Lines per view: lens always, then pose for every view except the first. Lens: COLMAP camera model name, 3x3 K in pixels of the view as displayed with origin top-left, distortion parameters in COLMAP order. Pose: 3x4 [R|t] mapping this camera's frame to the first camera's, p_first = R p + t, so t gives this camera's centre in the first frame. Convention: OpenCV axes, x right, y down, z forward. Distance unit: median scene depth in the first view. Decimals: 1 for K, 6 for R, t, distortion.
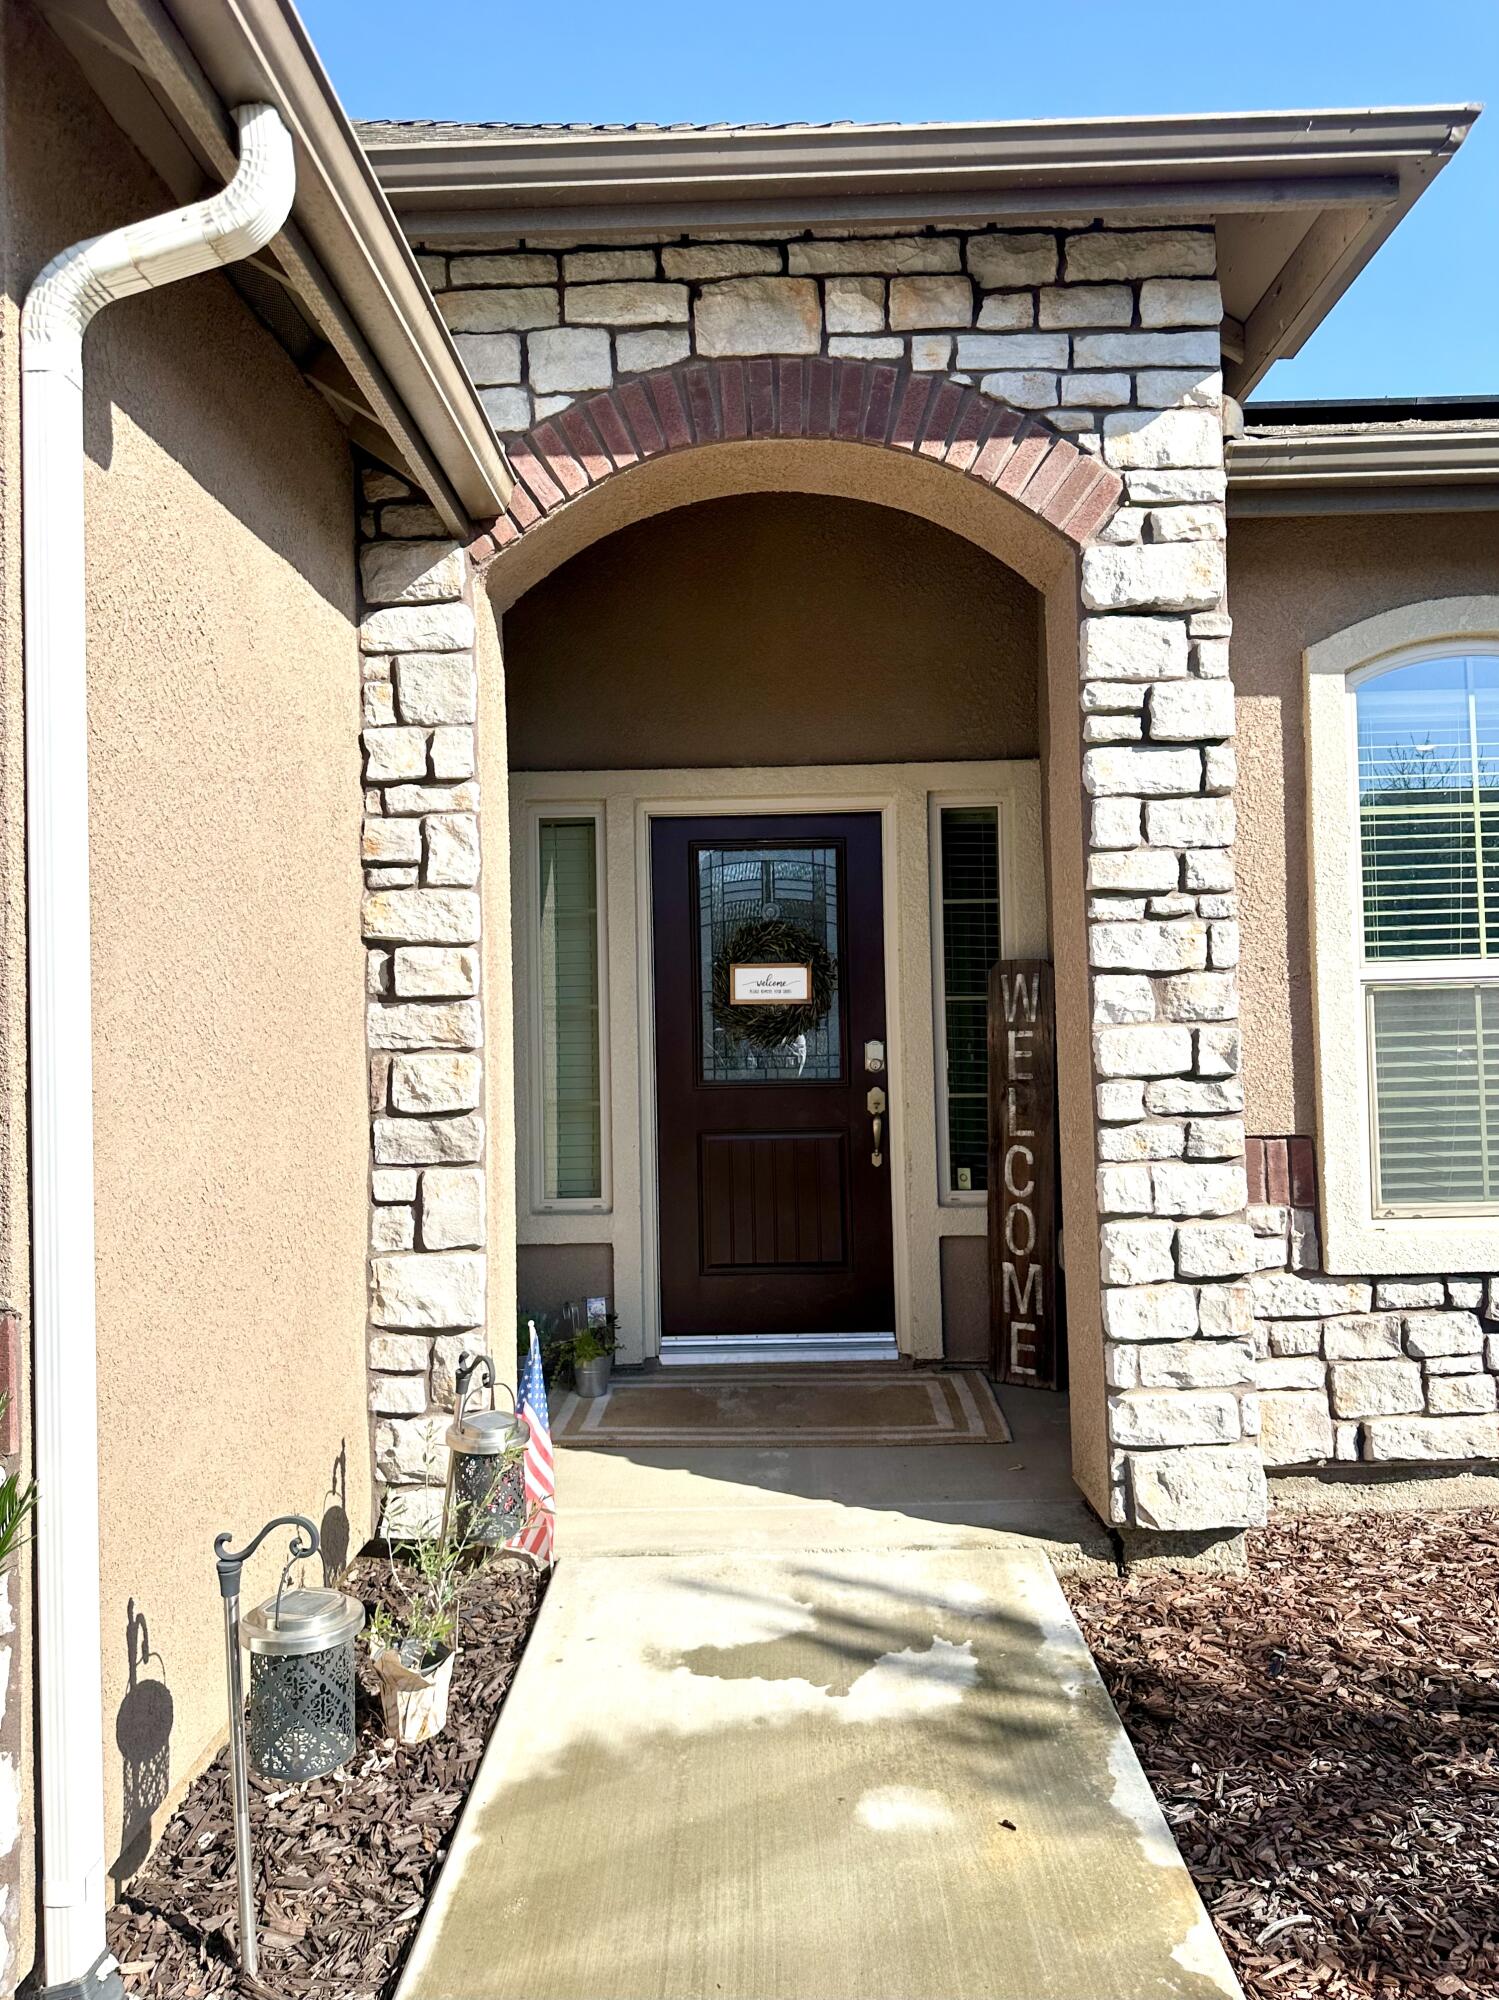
lens RADIAL K [[1564.6, 0, 761.5], [0, 1564.6, 979.2], [0, 0, 1]] dist [0.057403, -0.064811]
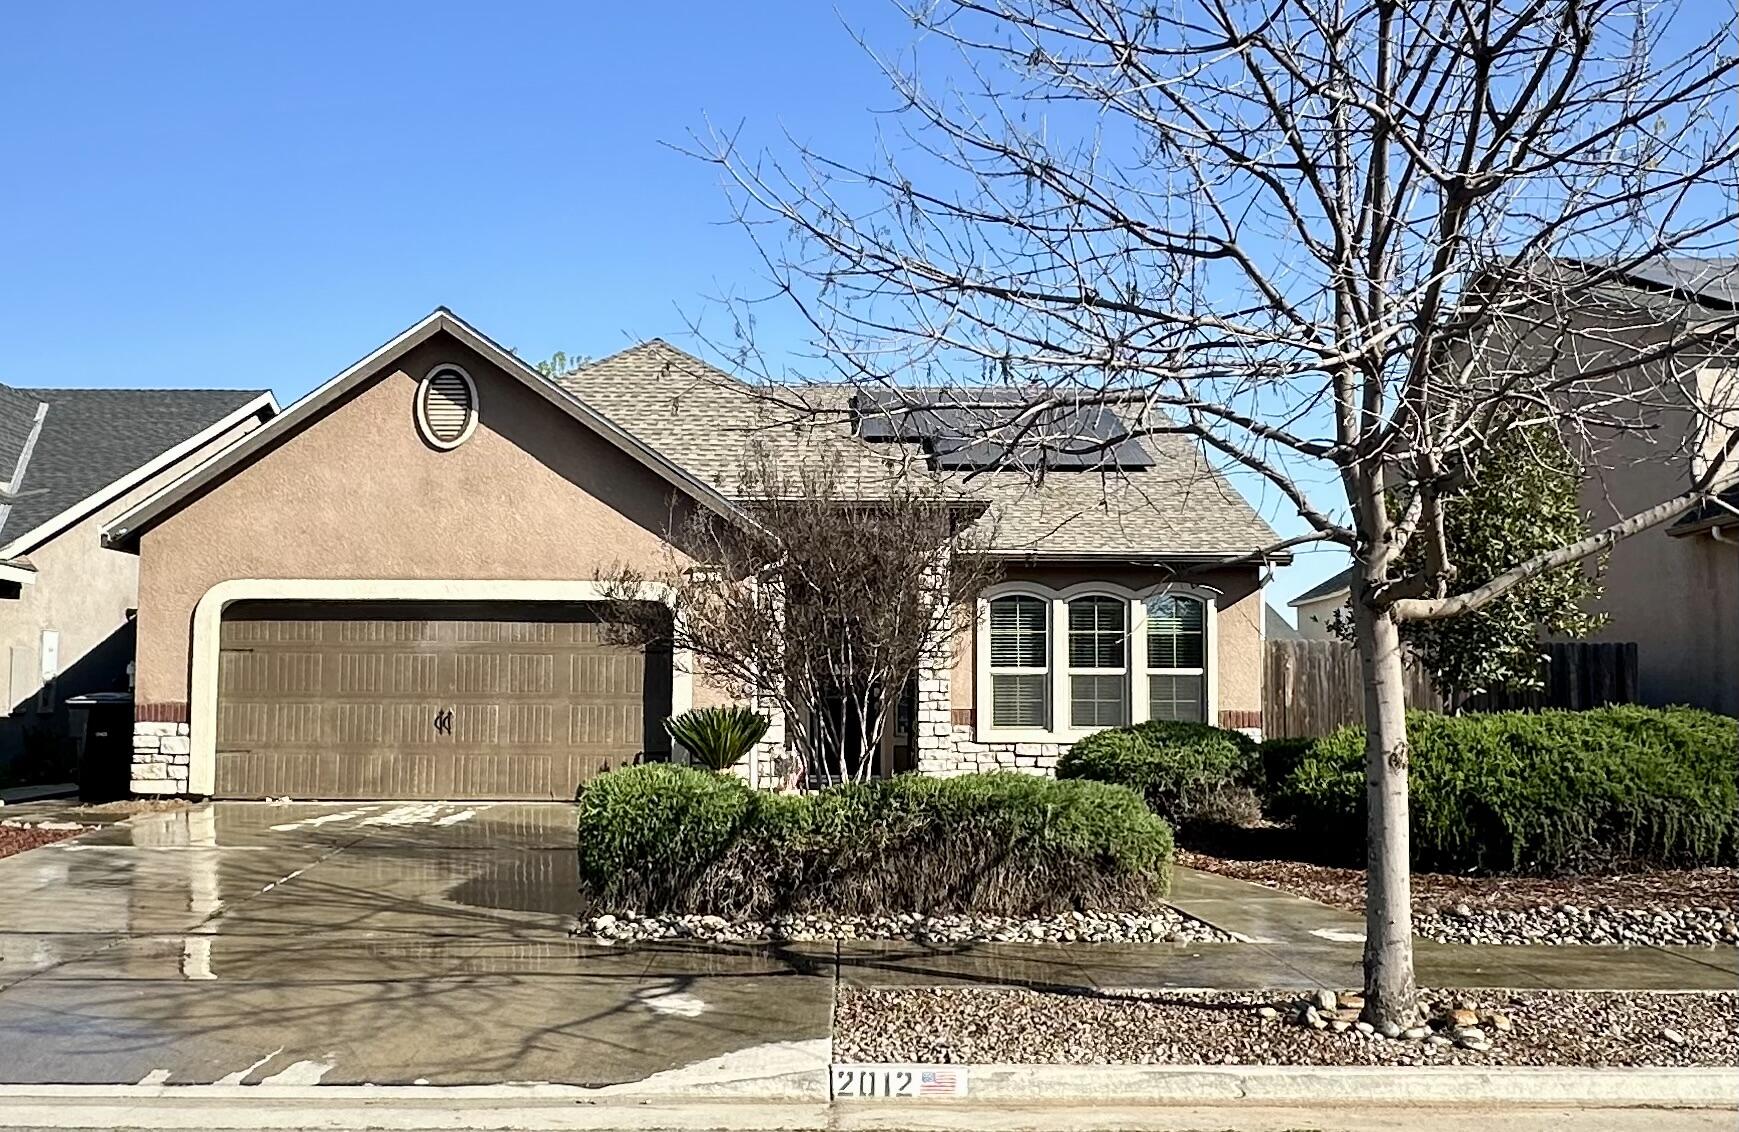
lens RADIAL K [[1689.8, 0, 863.4], [0, 1689.8, 571.5], [0, 0, 1]] dist [-0.016531, 0.042136]
pose [[0.999515, 0.030141, 0.007859, 0.004550], [-0.029624, 0.997807, -0.059189, 0.008890], [-0.009626, 0.058928, 0.998216, -3.512303]]
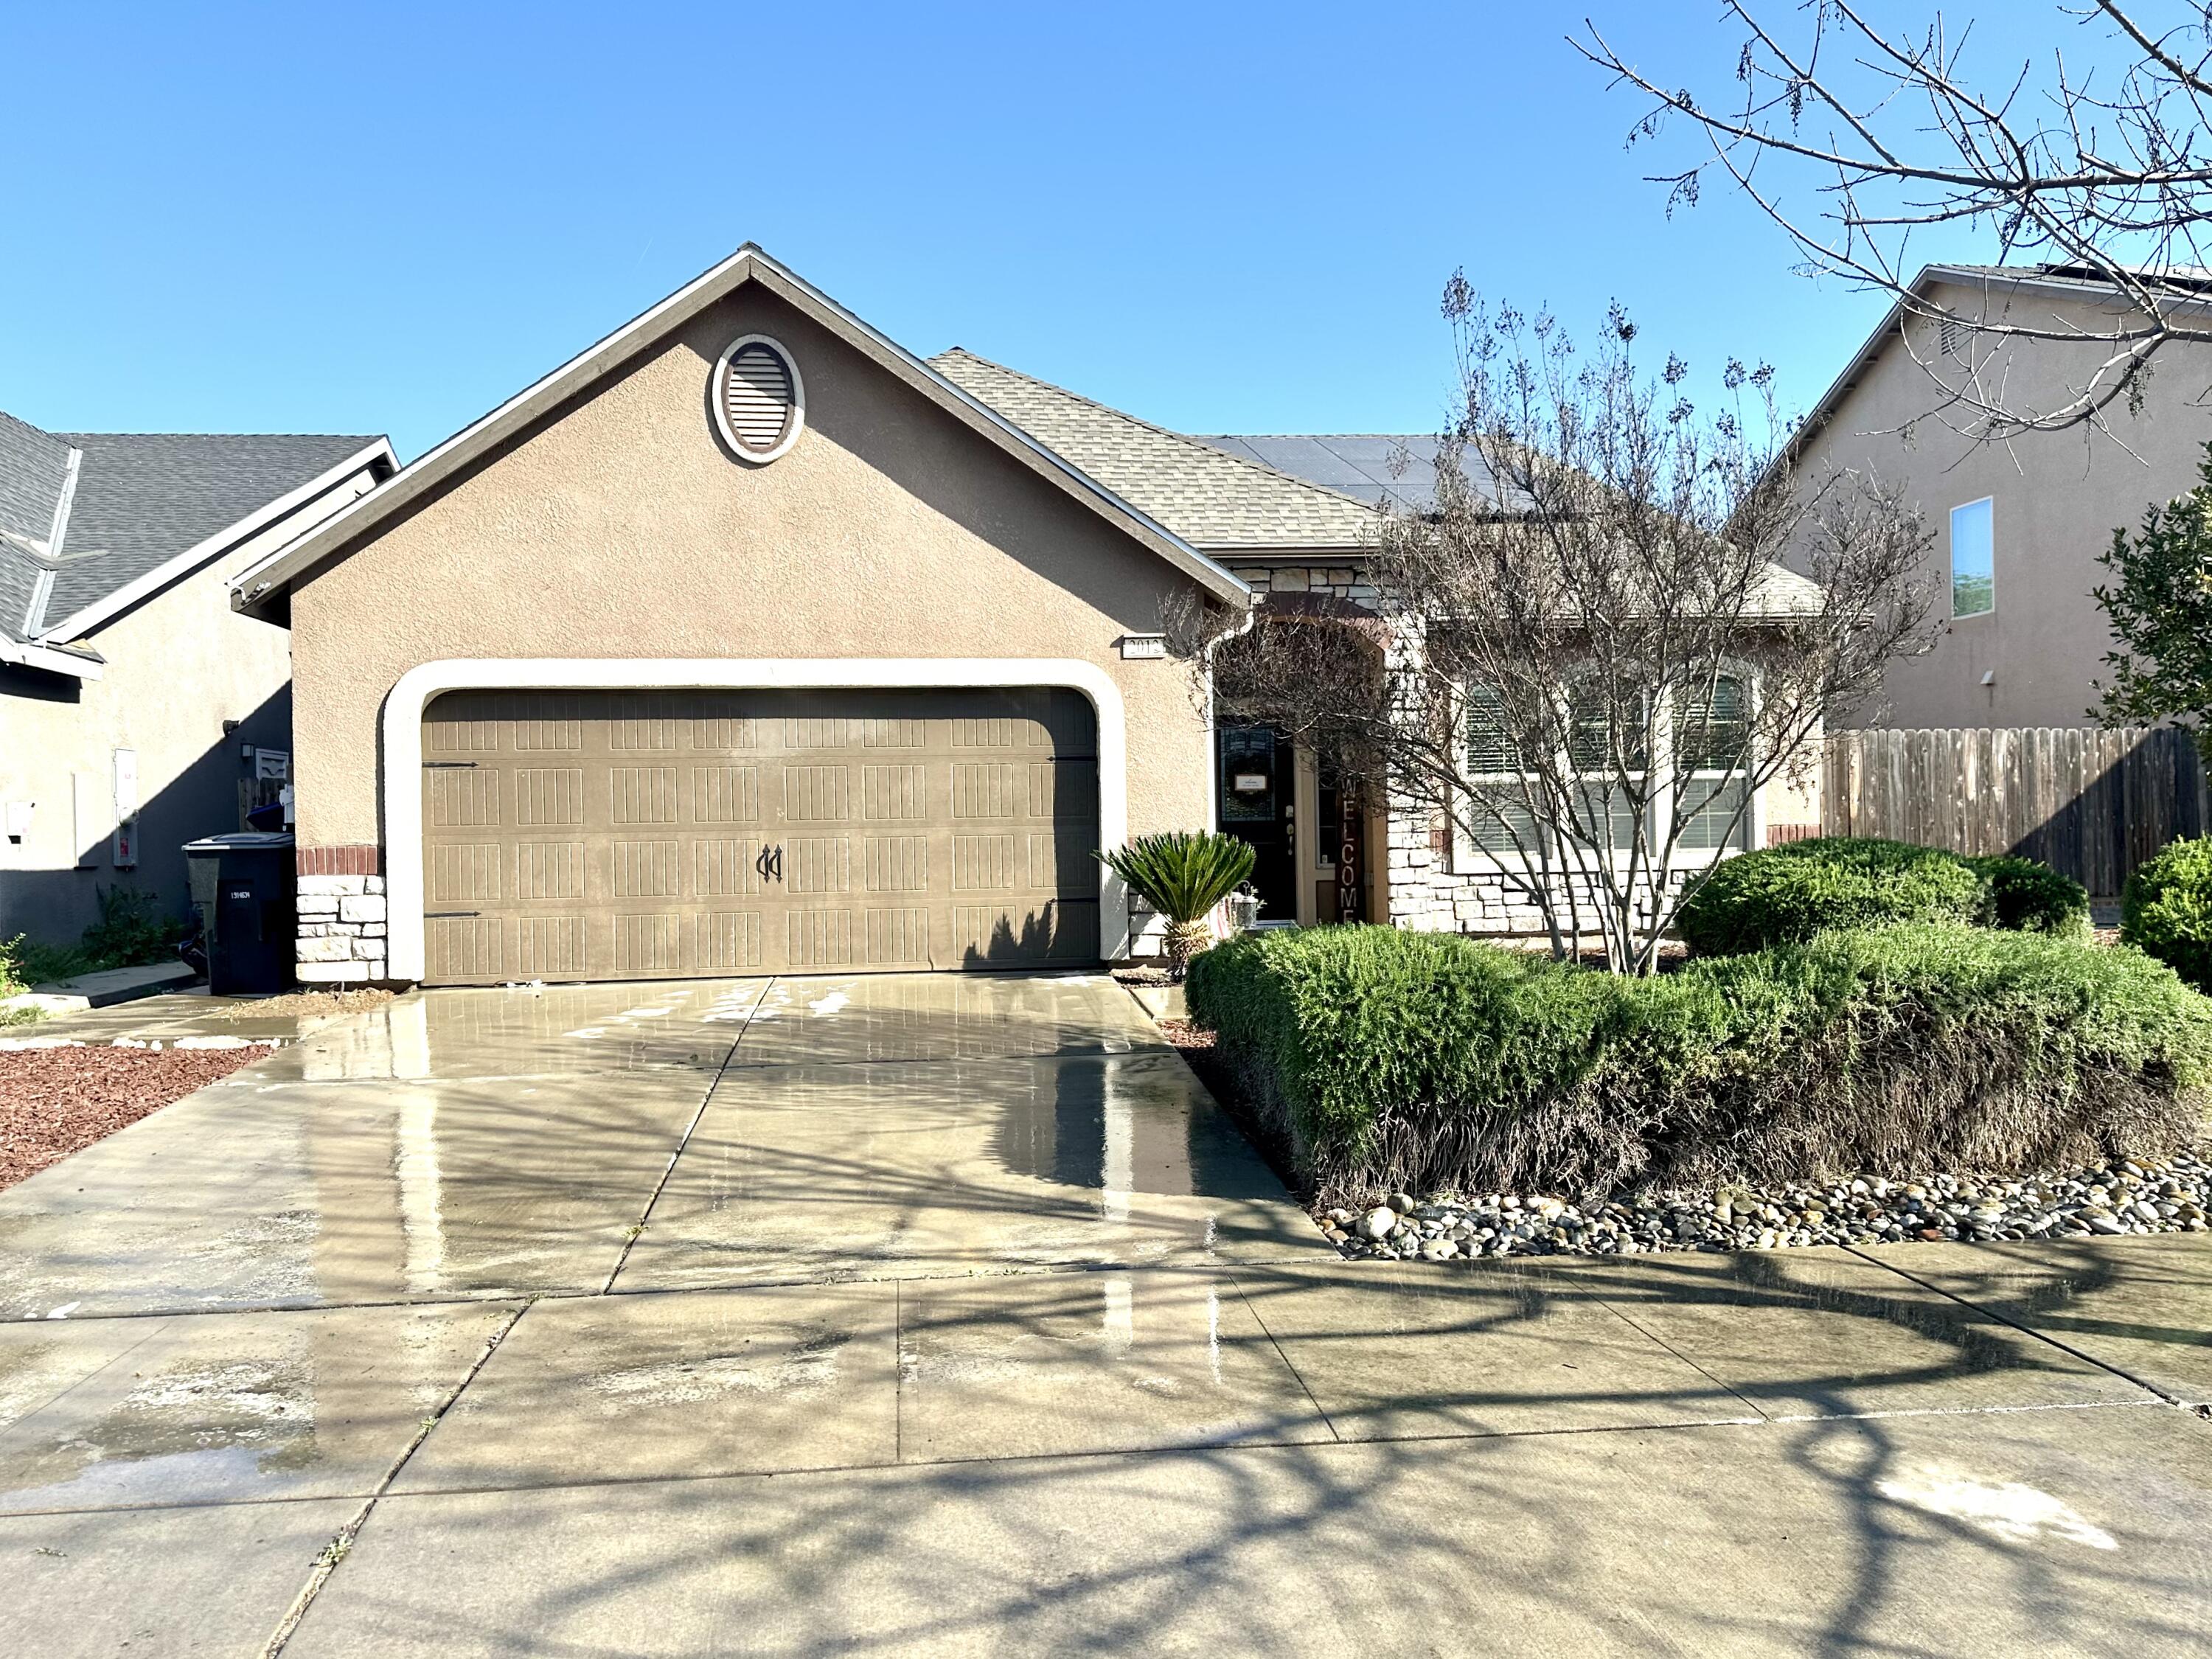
lens RADIAL K [[1730.4, 0, 1122.6], [0, 1730.4, 836.2], [0, 0, 1]] dist [0.057403, -0.064811]
pose [[0.993602, 0.006904, 0.112724, -0.693391], [-0.009038, 0.999789, 0.018435, 0.054057], [-0.112573, -0.019336, 0.993455, -2.373940]]
